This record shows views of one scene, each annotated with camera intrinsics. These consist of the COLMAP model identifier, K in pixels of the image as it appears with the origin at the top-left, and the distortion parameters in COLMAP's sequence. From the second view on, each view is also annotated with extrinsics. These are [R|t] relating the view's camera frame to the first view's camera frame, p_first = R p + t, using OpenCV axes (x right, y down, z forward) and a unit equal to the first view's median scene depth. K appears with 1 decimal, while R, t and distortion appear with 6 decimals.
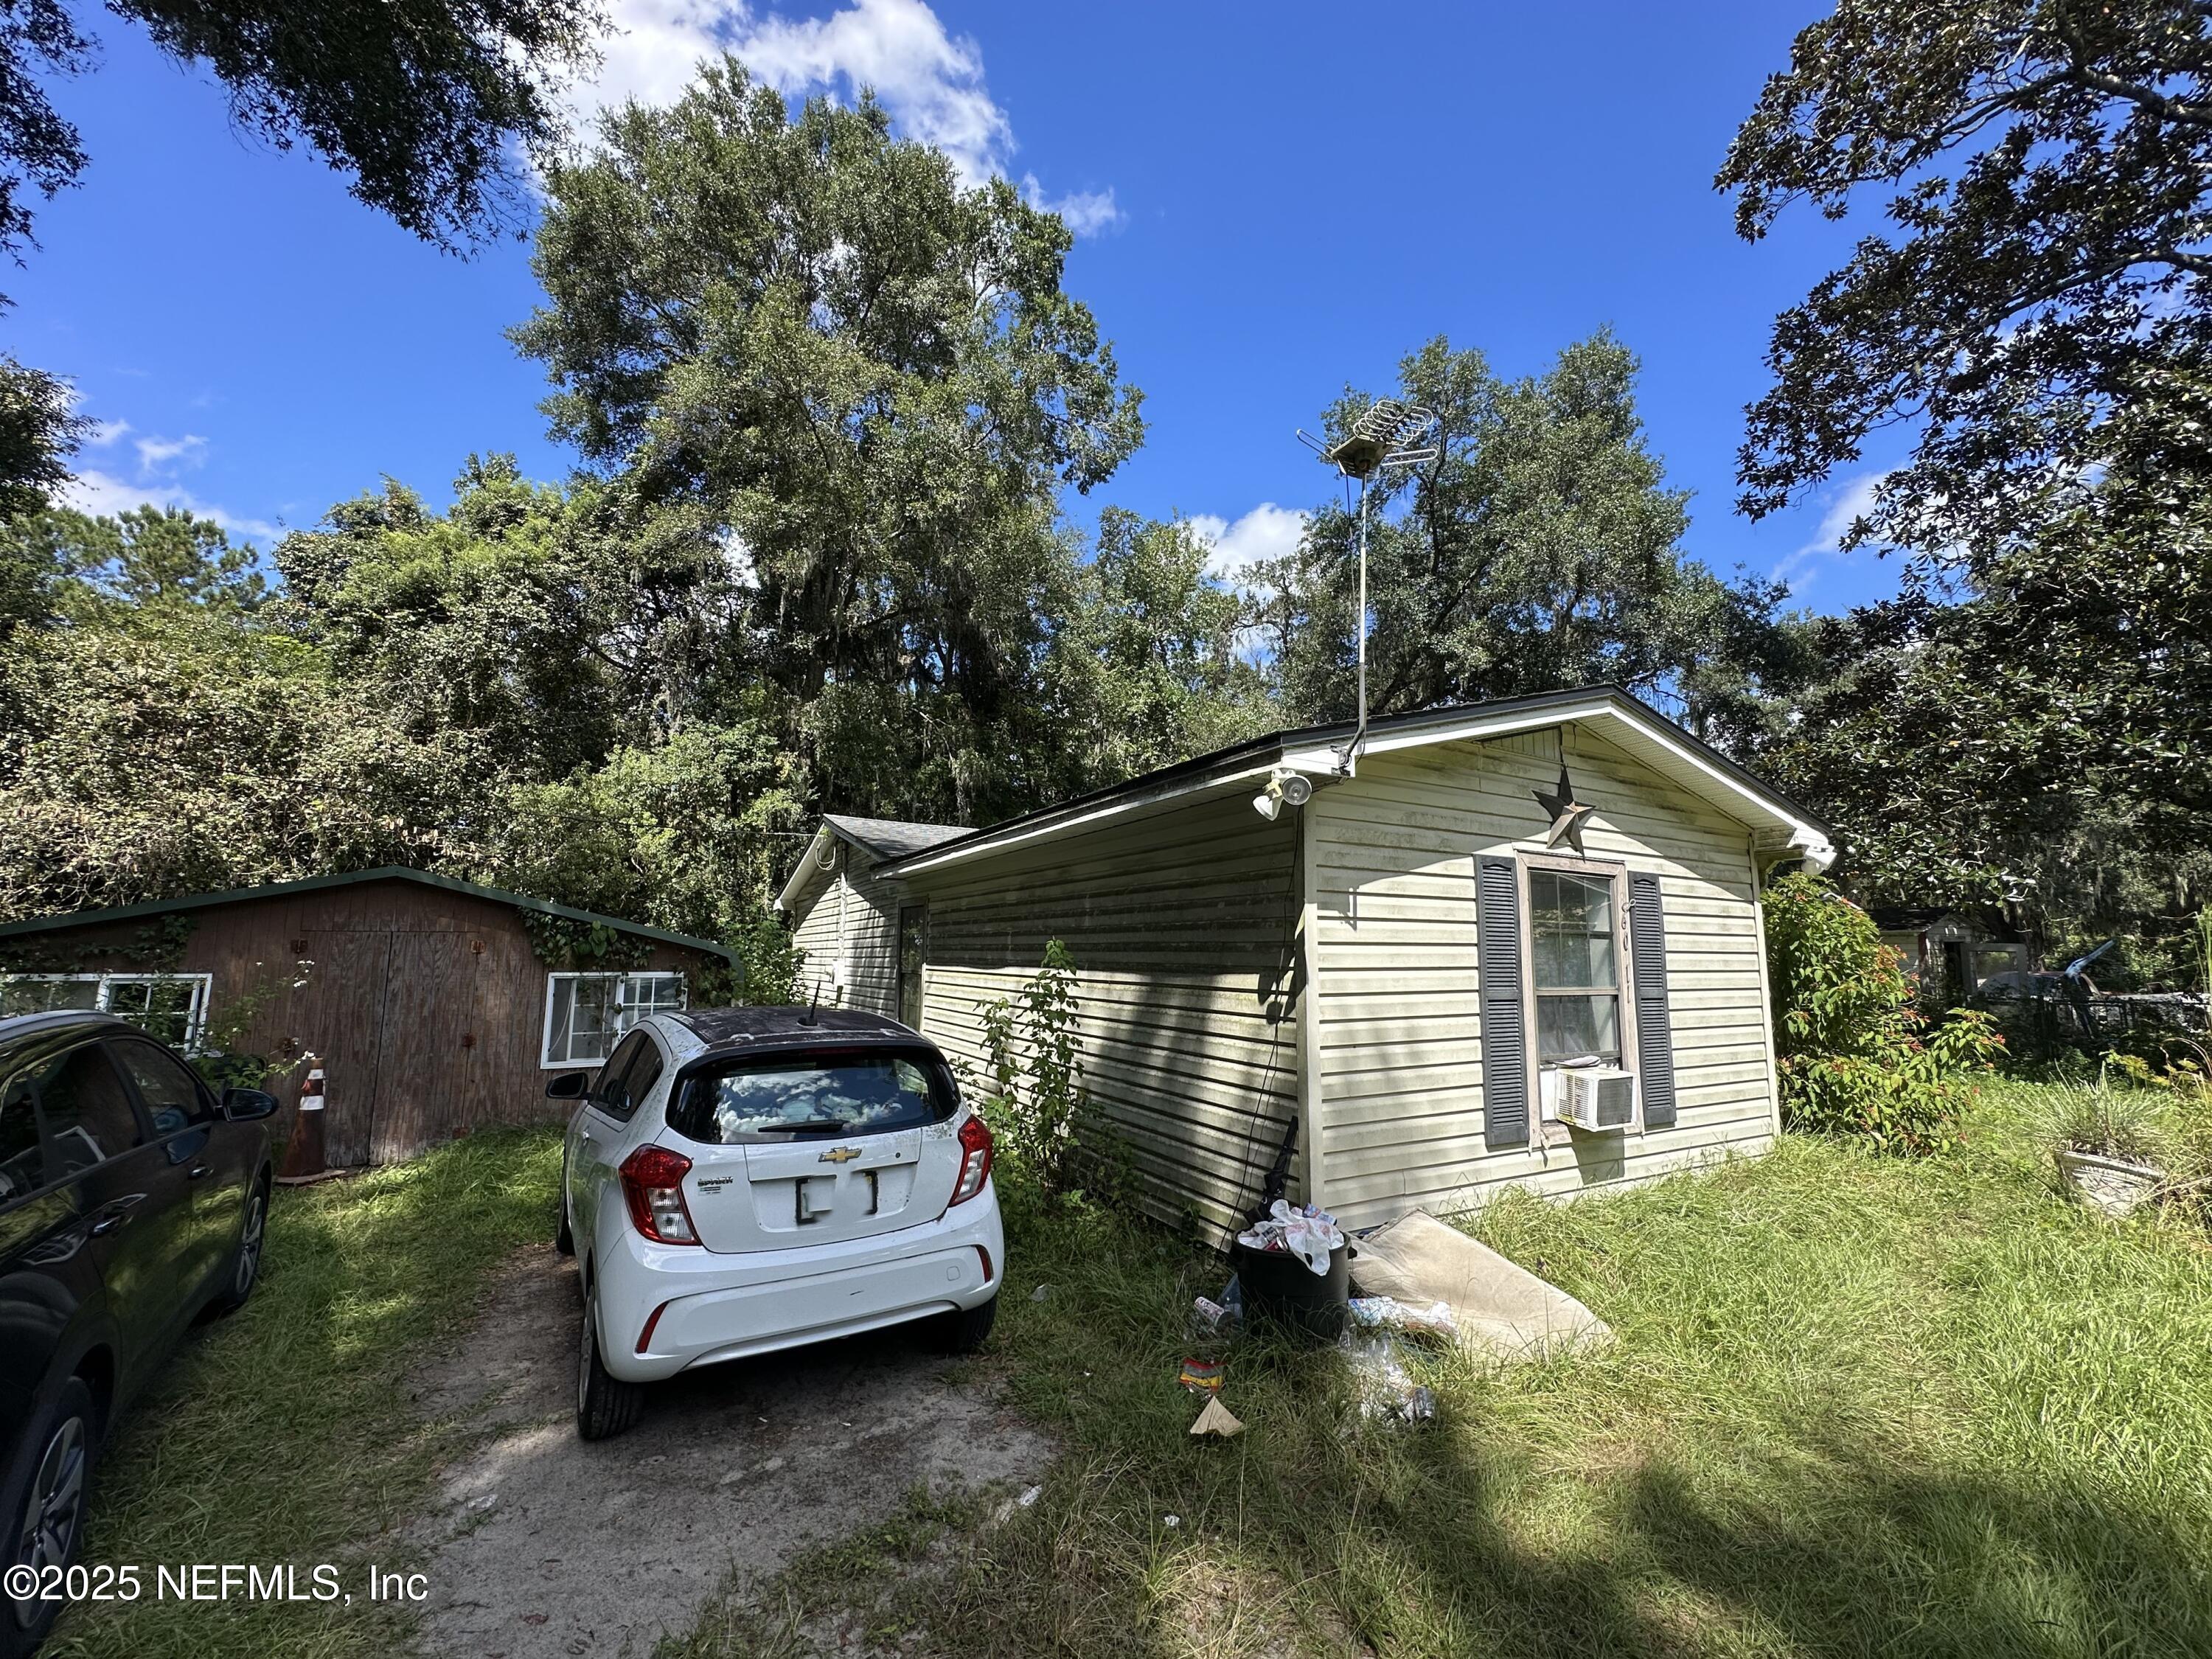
lens RADIAL K [[884.1, 0, 1115.5], [0, 884.1, 833.4], [0, 0, 1]] dist [-0.002841, -0.000324]
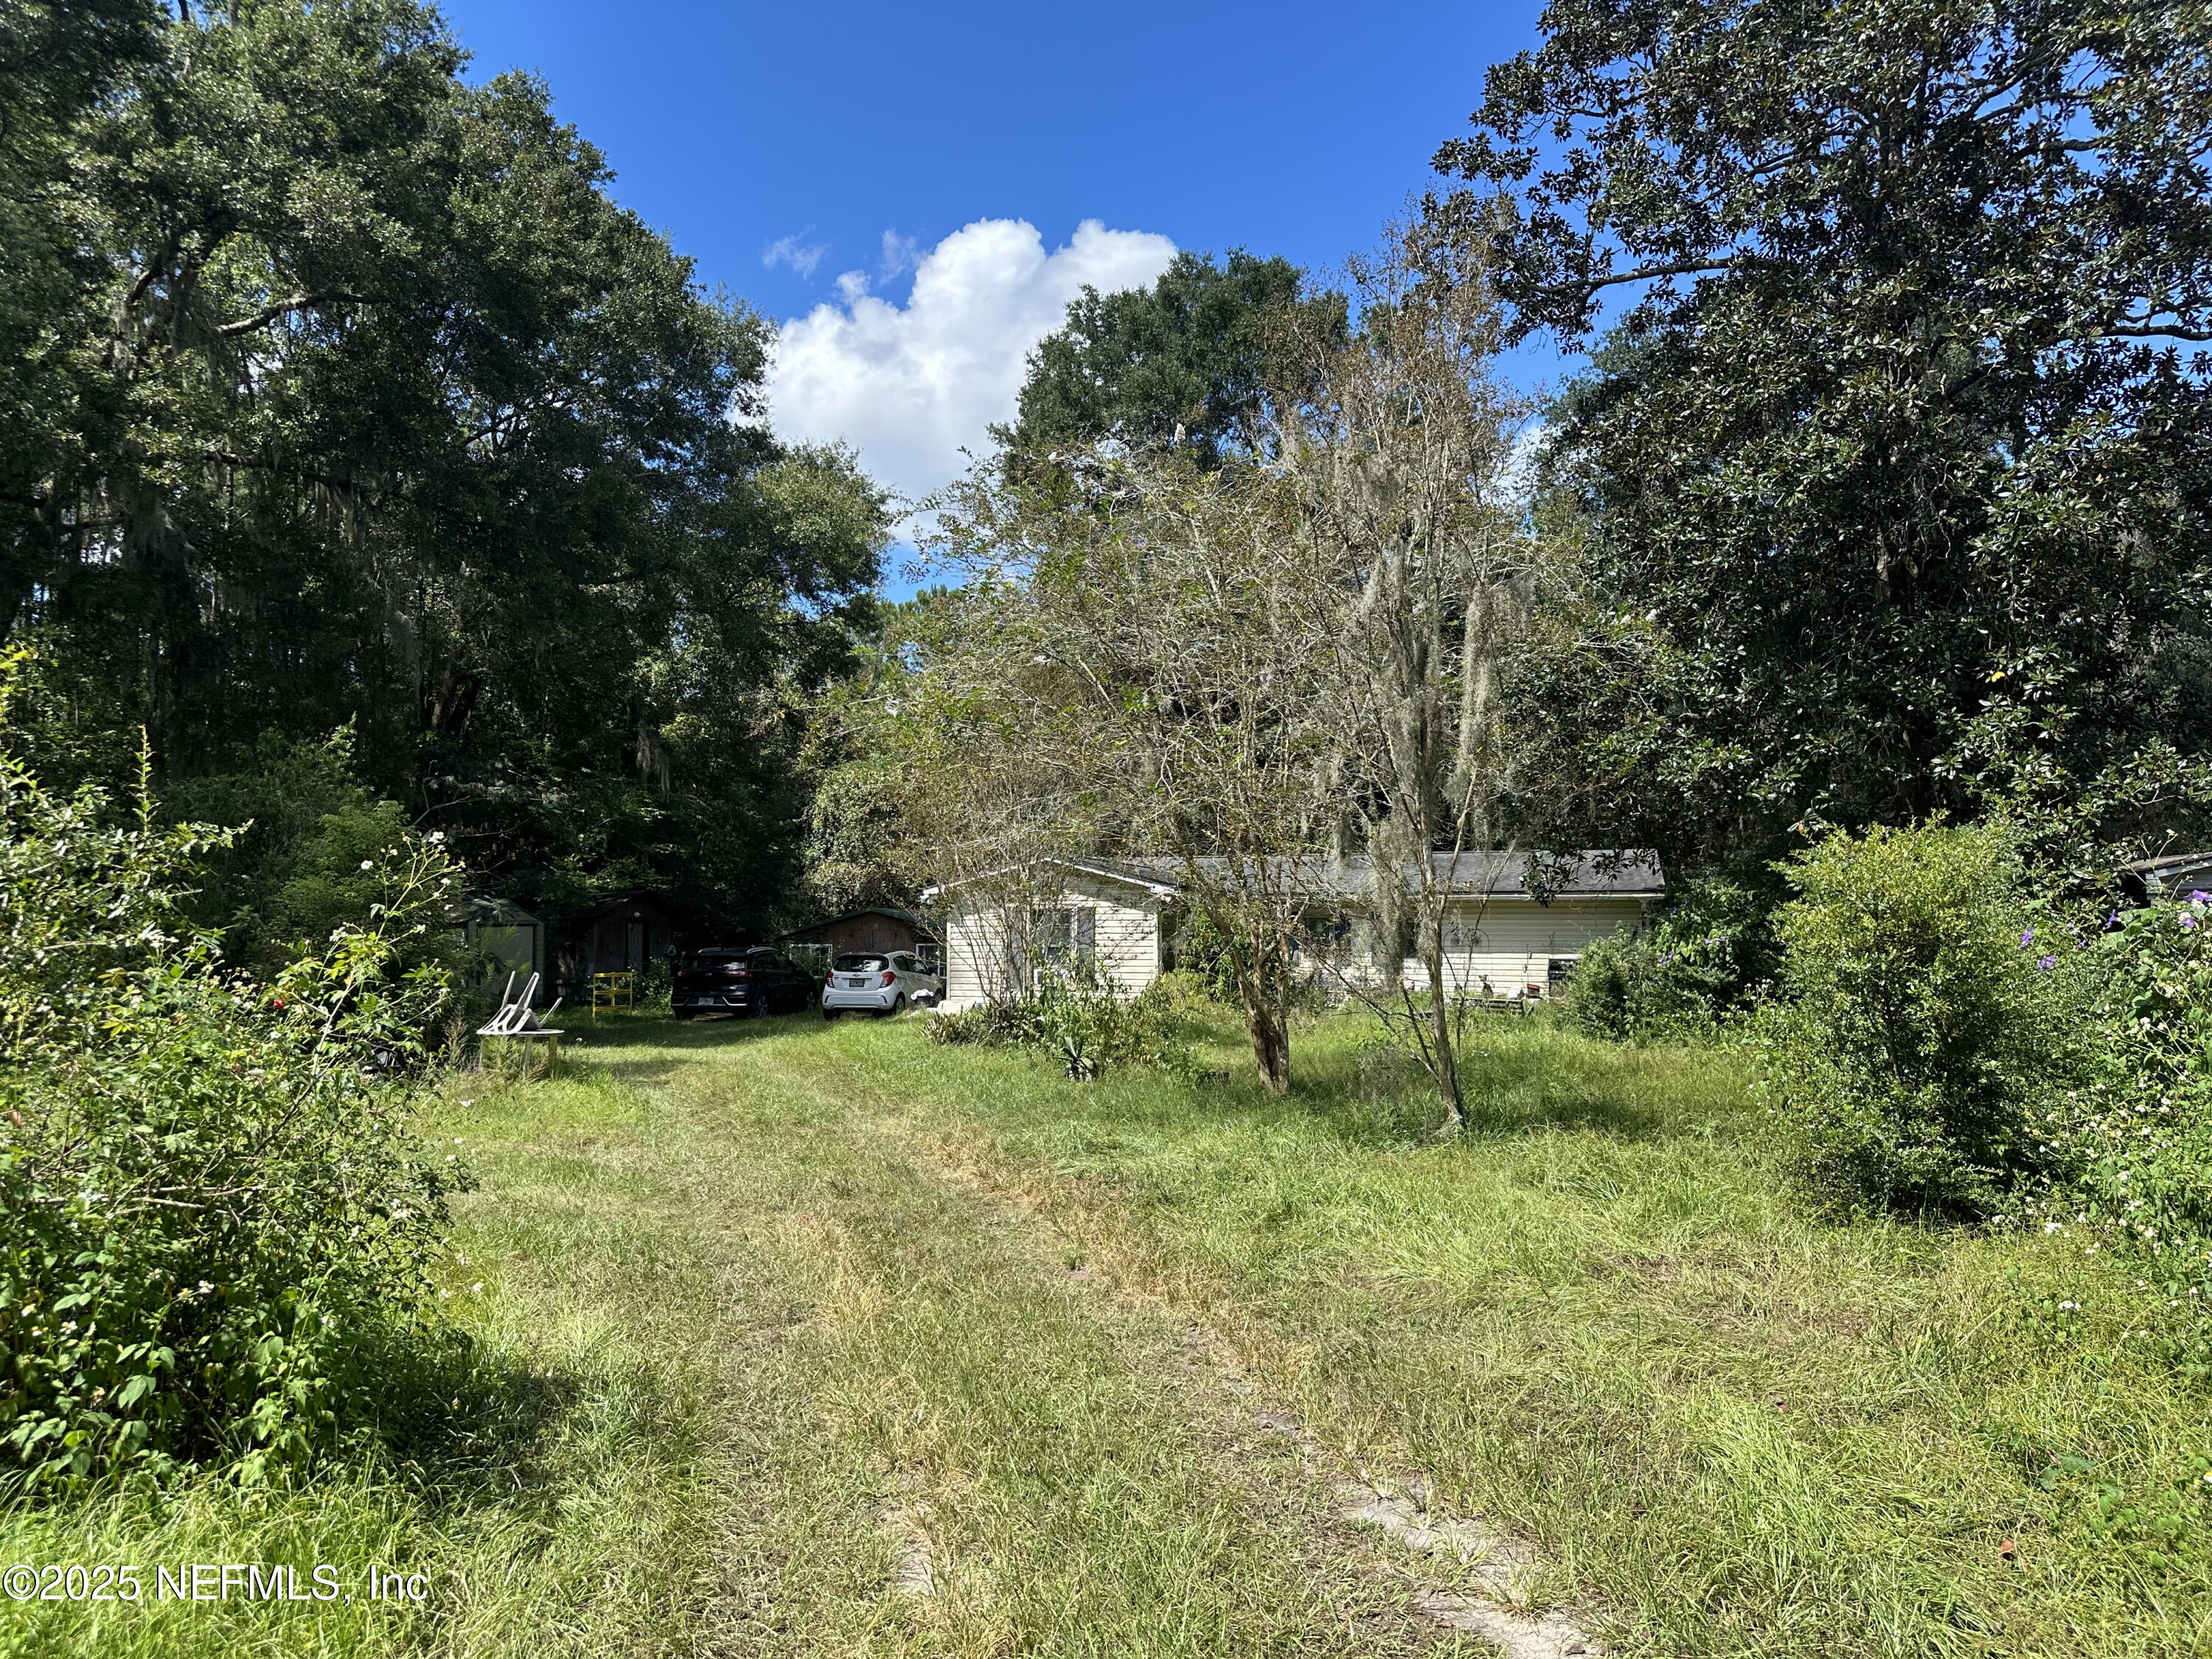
lens RADIAL K [[1561.3, 0, 1107.2], [0, 1561.3, 821.1], [0, 0, 1]] dist [0.010870, -0.009111]
pose [[0.688418, -0.062419, -0.722624, 4.788773], [0.107705, 0.994042, 0.016743, -0.345683], [0.717273, -0.089356, 0.691039, -2.722326]]
